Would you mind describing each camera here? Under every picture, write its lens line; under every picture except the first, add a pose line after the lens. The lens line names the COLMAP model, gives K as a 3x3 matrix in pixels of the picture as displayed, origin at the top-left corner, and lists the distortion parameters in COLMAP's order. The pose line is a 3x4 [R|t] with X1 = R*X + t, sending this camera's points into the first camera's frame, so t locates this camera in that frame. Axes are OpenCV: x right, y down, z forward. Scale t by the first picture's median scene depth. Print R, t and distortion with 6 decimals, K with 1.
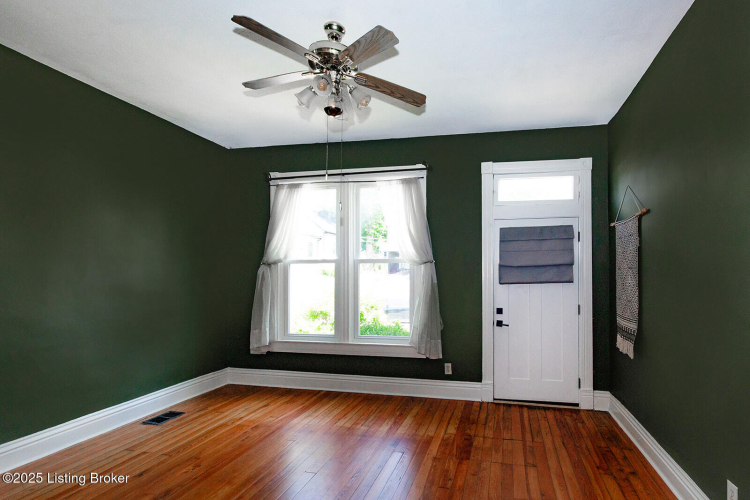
lens RADIAL K [[367.0, 0, 421.2], [0, 367.0, 276.5], [0, 0, 1]] dist [0.011265, 0.000468]
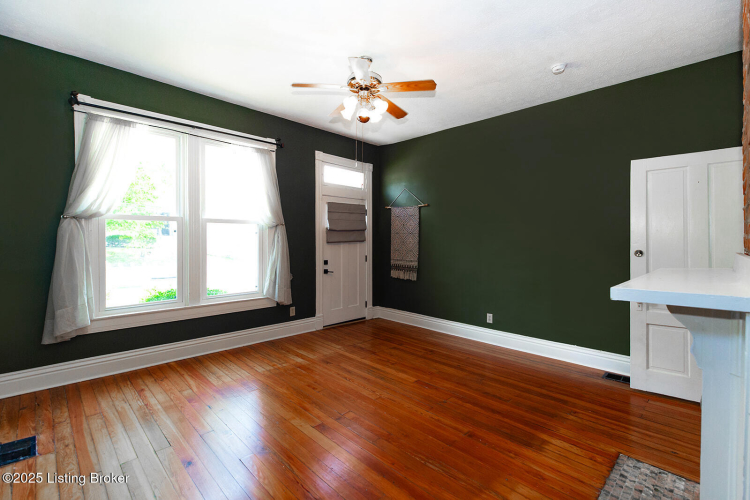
lens RADIAL K [[350.5, 0, 375.0], [0, 350.5, 250.0], [0, 0, 1]] dist [0.011789, -0.000080]
pose [[0.554016, -0.024340, 0.832150, -0.779918], [-0.008395, 0.999358, 0.034820, 0.000463], [-0.832464, -0.026277, 0.553456, 0.121386]]
